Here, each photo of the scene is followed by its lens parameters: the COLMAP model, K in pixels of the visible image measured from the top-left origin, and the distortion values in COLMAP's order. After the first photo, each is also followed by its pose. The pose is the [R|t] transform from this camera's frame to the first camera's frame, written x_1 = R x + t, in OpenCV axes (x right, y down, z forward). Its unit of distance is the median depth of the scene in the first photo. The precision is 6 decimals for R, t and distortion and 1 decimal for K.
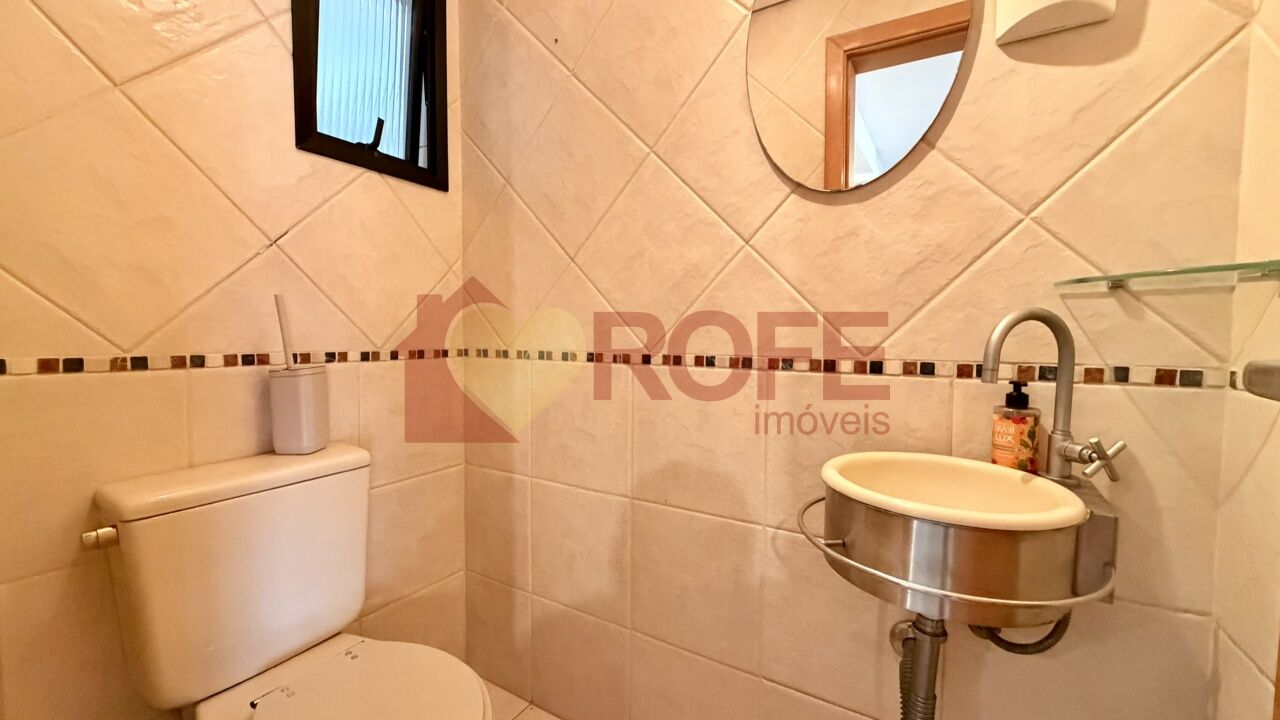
lens RADIAL K [[508.9, 0, 638.7], [0, 508.9, 362.3], [0, 0, 1]] dist [-0.002607, 0.000061]
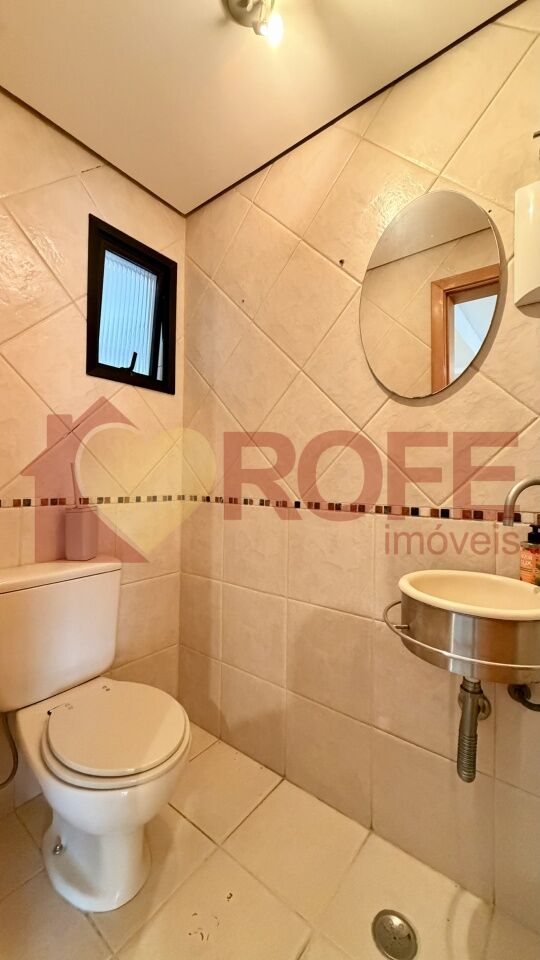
lens RADIAL K [[381.6, 0, 270.6], [0, 381.6, 478.3], [0, 0, 1]] dist [-0.002607, 0.000061]
pose [[0.993611, 0.006599, -0.112667, 0.069300], [-0.013557, 0.998039, -0.061110, -0.014582], [0.112043, 0.062247, 0.991752, -0.151971]]
